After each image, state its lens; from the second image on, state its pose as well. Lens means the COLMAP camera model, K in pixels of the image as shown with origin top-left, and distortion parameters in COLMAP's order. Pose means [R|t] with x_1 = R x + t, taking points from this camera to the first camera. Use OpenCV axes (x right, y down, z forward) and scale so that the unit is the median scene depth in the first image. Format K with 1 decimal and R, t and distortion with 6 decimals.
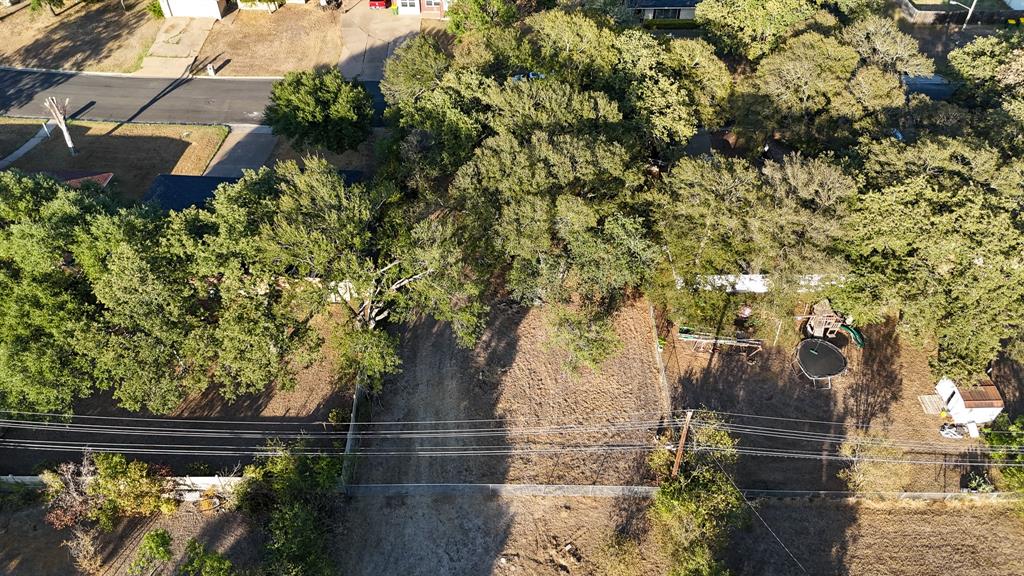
lens RADIAL K [[755.8, 0, 512.0], [0, 755.8, 288.0], [0, 0, 1]] dist [0.037461, 0.000730]
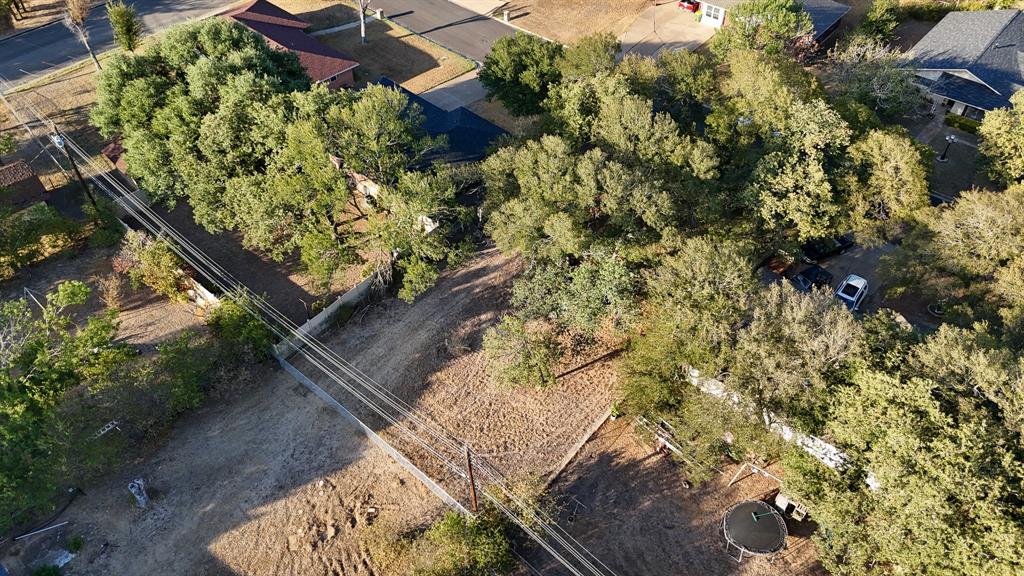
lens RADIAL K [[755.8, 0, 512.0], [0, 755.8, 288.0], [0, 0, 1]] dist [0.037461, 0.000730]
pose [[0.758390, 0.457960, -0.463807, 0.484747], [-0.456628, 0.881070, 0.123312, -0.121498], [0.465118, 0.118269, 0.877313, 0.124866]]
